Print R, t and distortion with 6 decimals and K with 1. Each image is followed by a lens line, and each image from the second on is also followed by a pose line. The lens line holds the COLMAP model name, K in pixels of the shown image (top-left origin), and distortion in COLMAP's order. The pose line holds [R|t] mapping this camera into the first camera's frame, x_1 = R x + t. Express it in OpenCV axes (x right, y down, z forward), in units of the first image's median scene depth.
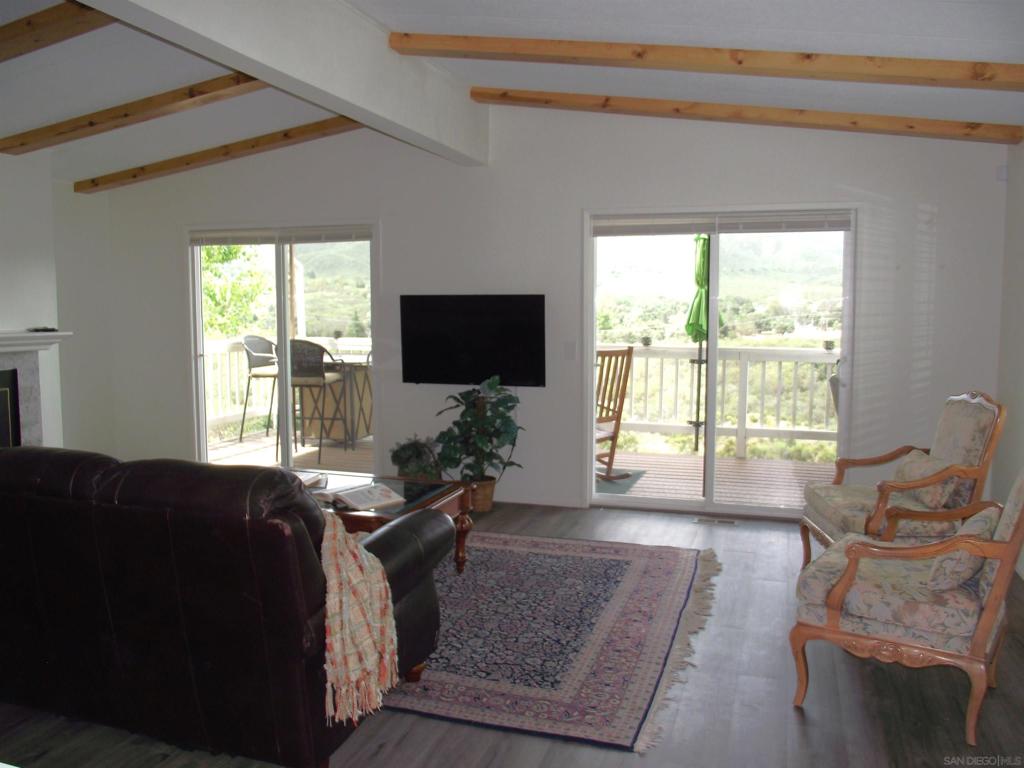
lens RADIAL K [[837.2, 0, 509.6], [0, 837.2, 380.9], [0, 0, 1]] dist [-0.060533, 0.020728]
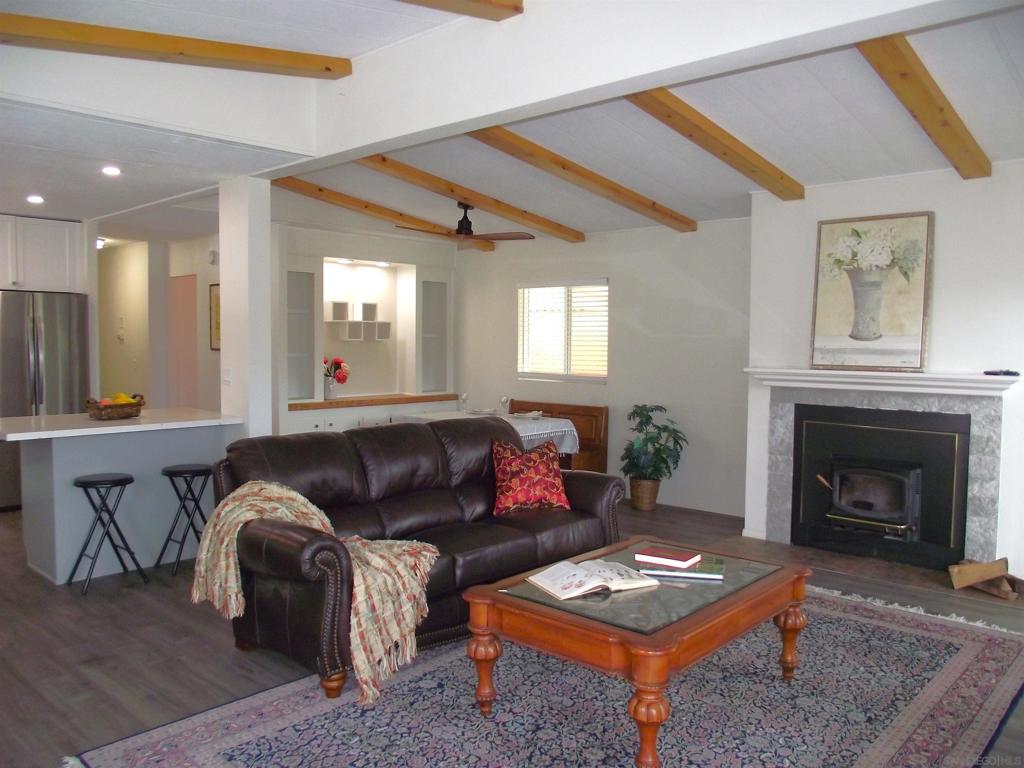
lens RADIAL K [[816.3, 0, 532.2], [0, 816.3, 380.4], [0, 0, 1]] dist [-0.075077, 0.027832]
pose [[-0.399191, 0.038383, -0.916064, 0.378921], [-0.088938, 0.992791, 0.080355, -0.075921], [0.912544, 0.113550, -0.392899, 0.859784]]
